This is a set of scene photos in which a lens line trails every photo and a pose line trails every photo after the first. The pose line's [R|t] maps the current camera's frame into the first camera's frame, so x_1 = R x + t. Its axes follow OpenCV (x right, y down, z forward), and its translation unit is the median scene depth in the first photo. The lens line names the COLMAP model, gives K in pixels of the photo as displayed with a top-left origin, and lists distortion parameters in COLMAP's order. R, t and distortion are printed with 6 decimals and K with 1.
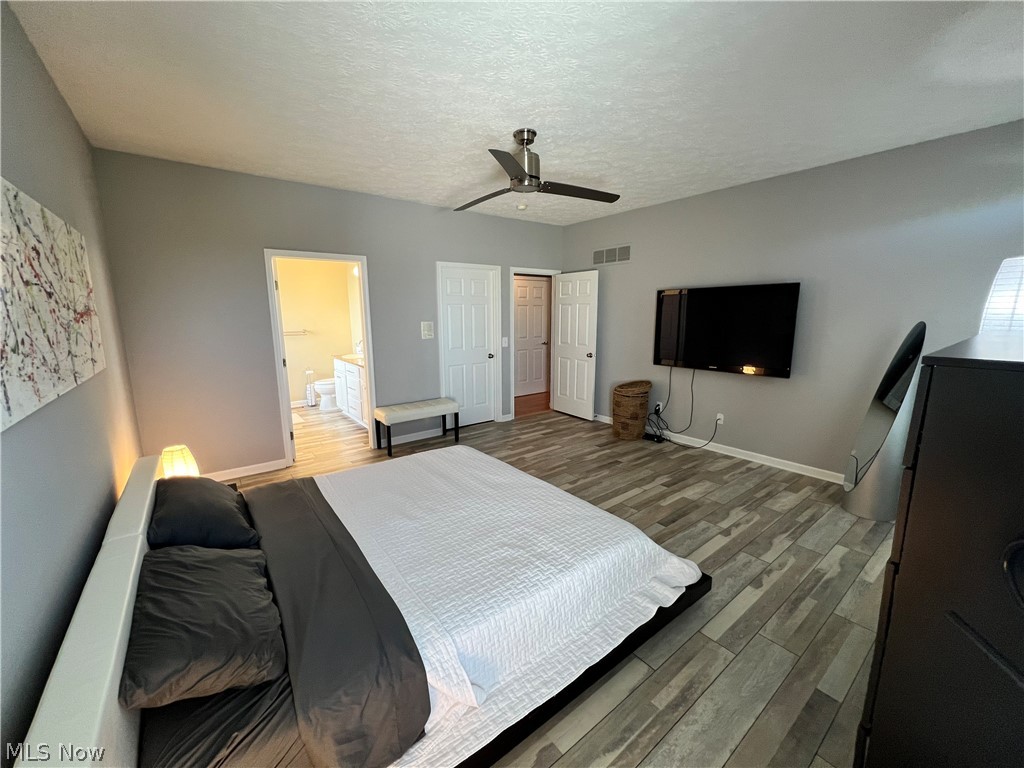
lens RADIAL K [[409.5, 0, 507.5], [0, 409.5, 381.9], [0, 0, 1]] dist [-0.002297, -0.000103]
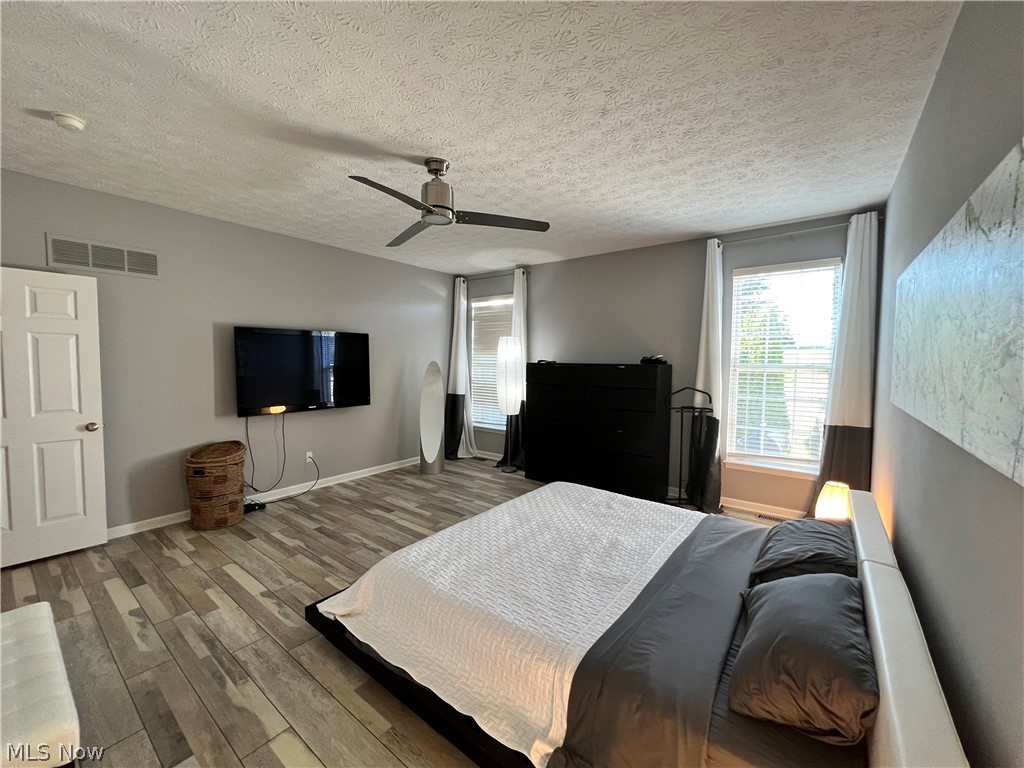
lens RADIAL K [[408.8, 0, 512.2], [0, 408.8, 382.4], [0, 0, 1]] dist [-0.002569, 0.000007]
pose [[-0.264863, -0.047424, 0.963119, -0.624892], [0.157518, 0.983246, 0.091734, -0.112772], [-0.951334, 0.176005, -0.252955, 0.781278]]
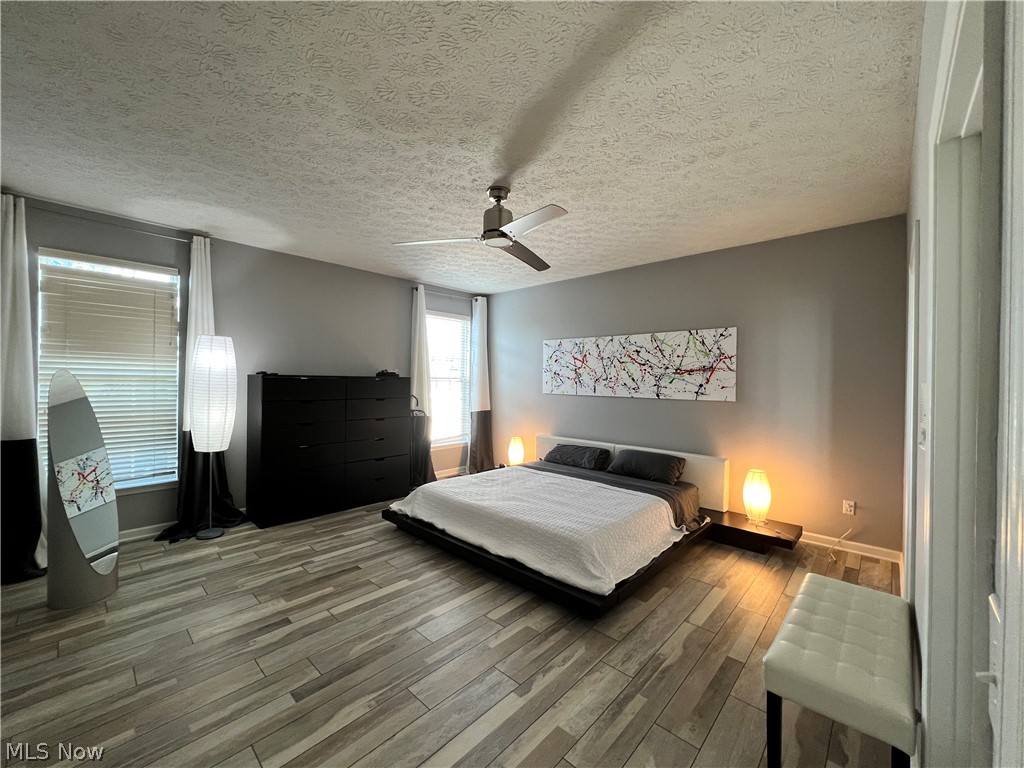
lens RADIAL K [[408.8, 0, 509.4], [0, 408.8, 381.1], [0, 0, 1]] dist [-0.002569, 0.000007]
pose [[-0.985926, -0.003126, -0.167155, 0.124835], [-0.032488, 0.984348, 0.173215, -0.213069], [0.163998, 0.176208, -0.970595, 1.395924]]
